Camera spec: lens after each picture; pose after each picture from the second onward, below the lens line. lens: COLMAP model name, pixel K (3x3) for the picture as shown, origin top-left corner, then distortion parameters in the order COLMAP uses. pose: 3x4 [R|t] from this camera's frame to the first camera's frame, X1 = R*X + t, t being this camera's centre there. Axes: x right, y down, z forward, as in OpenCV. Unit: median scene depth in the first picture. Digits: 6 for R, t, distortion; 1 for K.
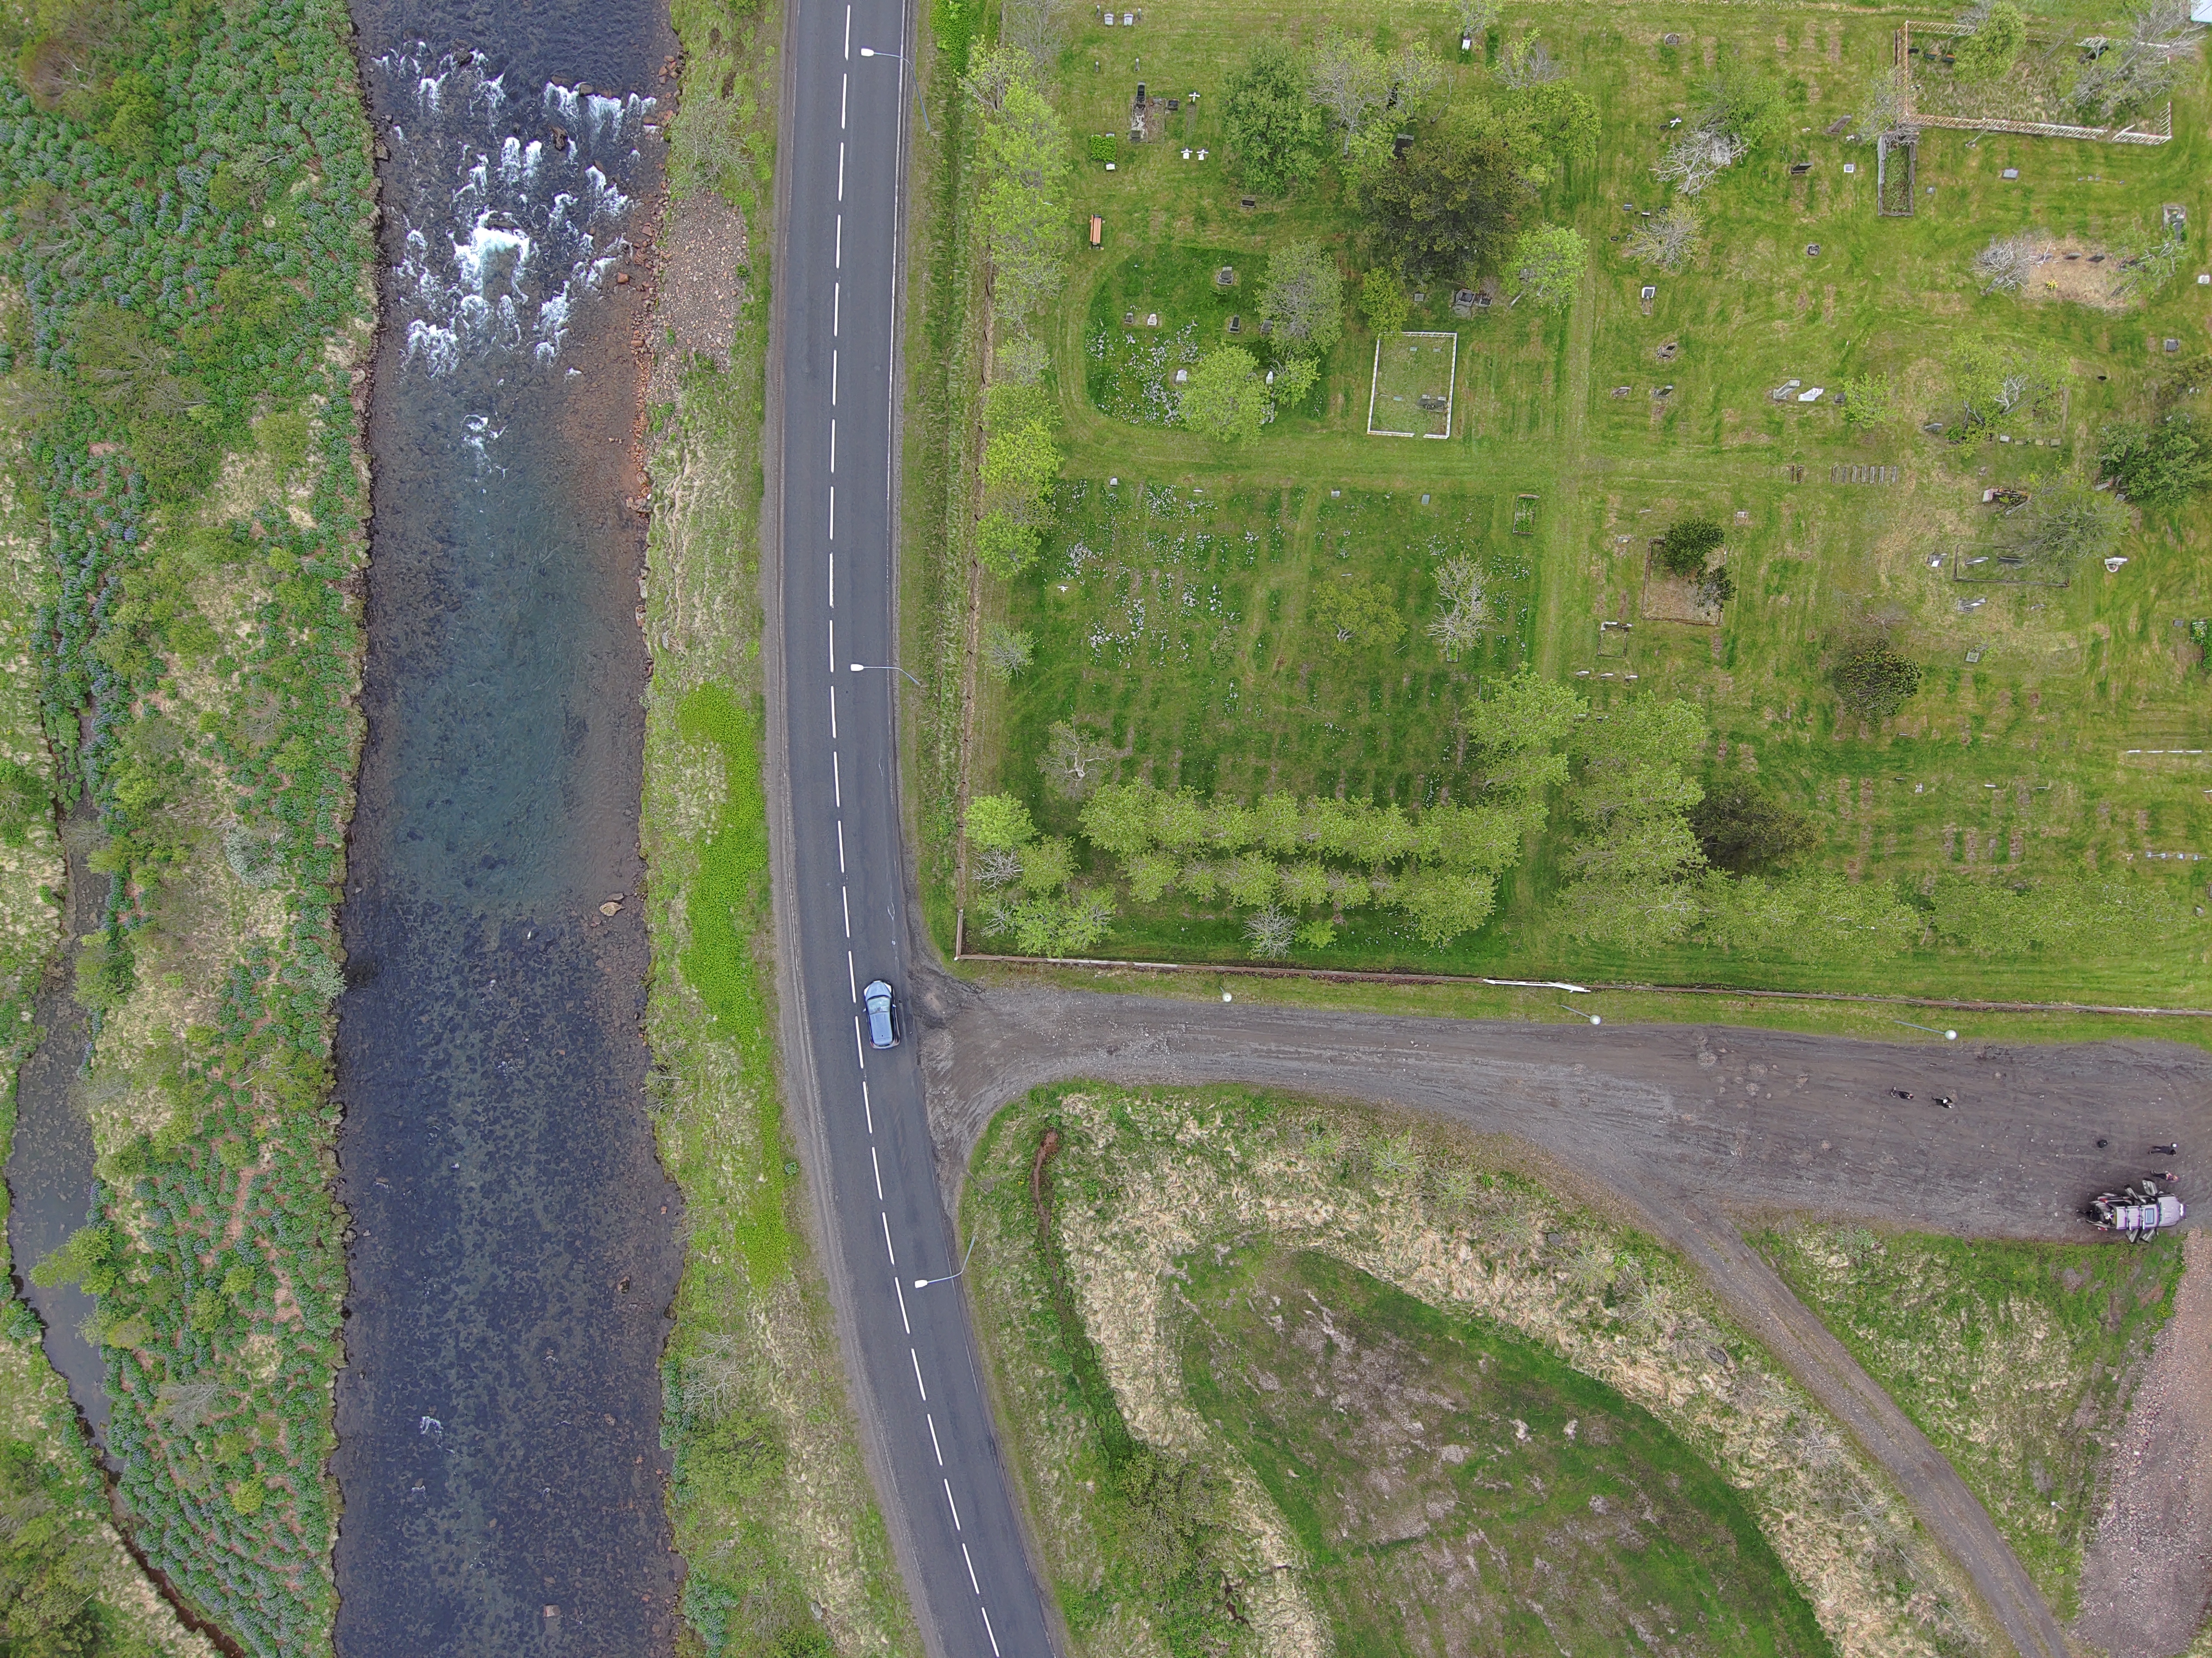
lens RADIAL K [[1337.6, 0, 1099.8], [0, 1337.6, 856.4], [0, 0, 1]] dist [0.054055, -0.076844]
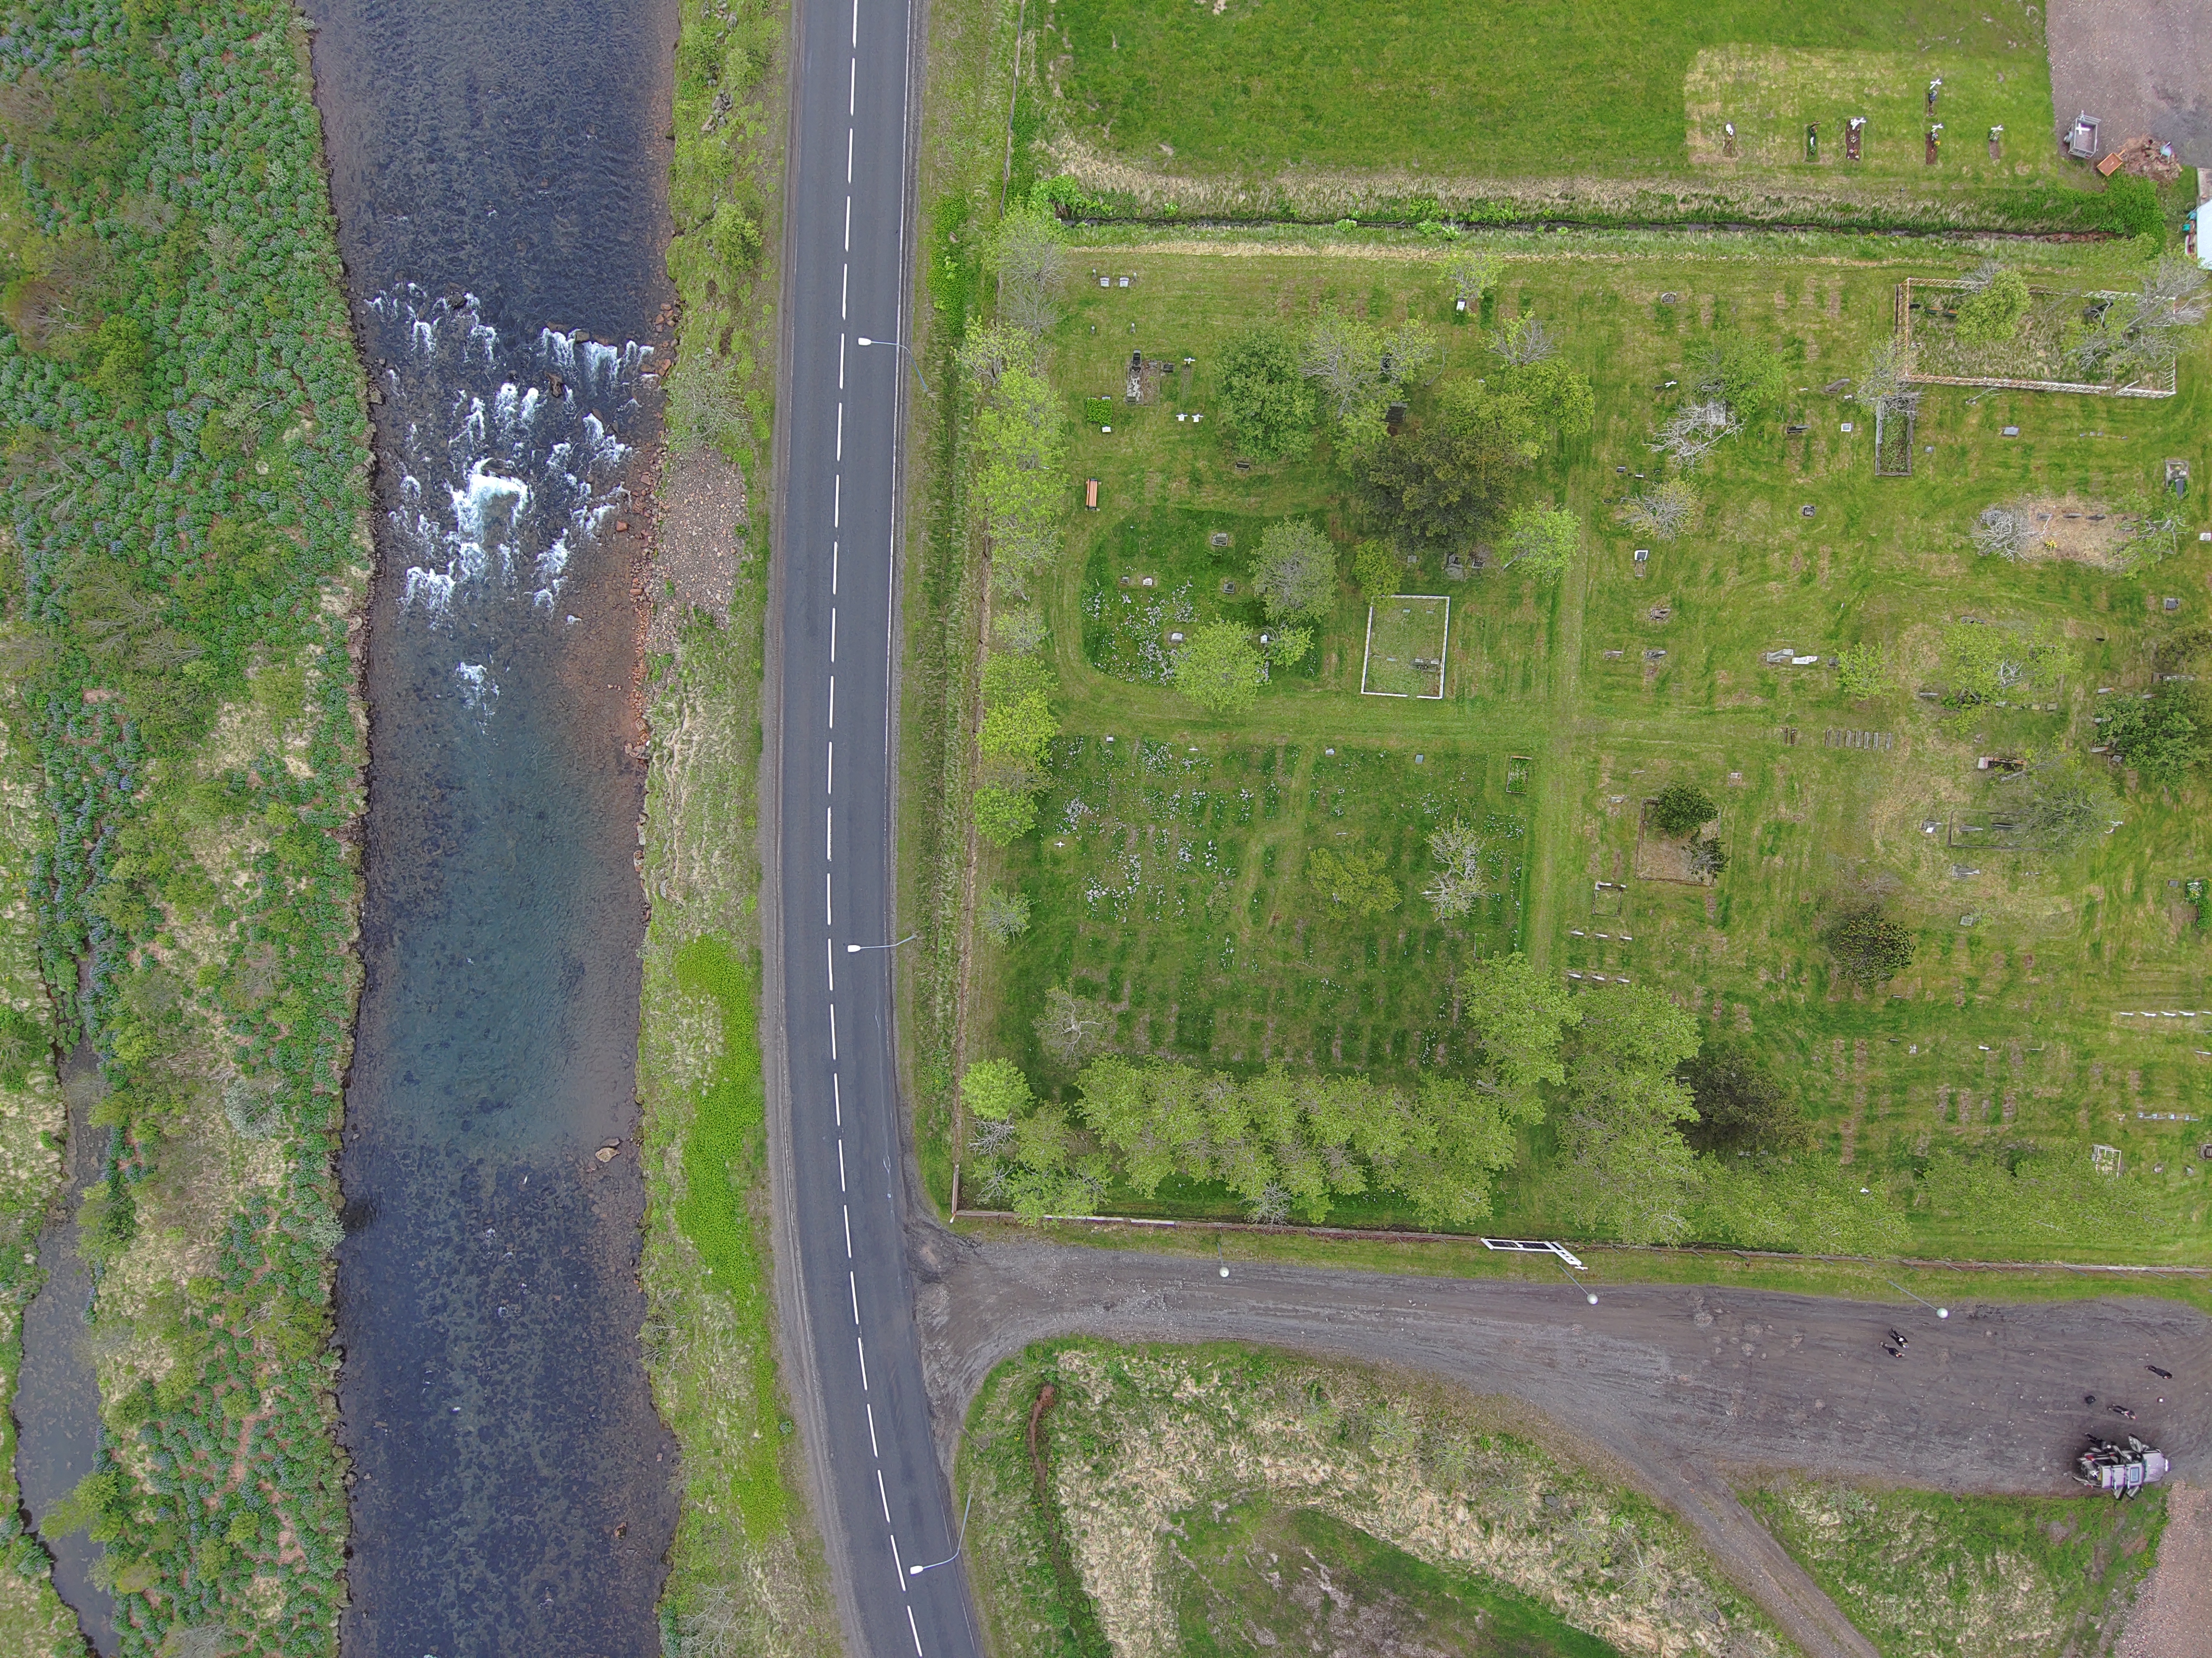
lens RADIAL K [[1337.6, 0, 1097.1], [0, 1337.6, 836.1], [0, 0, 1]] dist [0.054055, -0.076844]
pose [[0.999999, -0.000865, 0.000768, 0.000017], [0.000865, 1.000000, -0.000192, -0.206305], [-0.000768, 0.000192, 1.000000, -0.002449]]
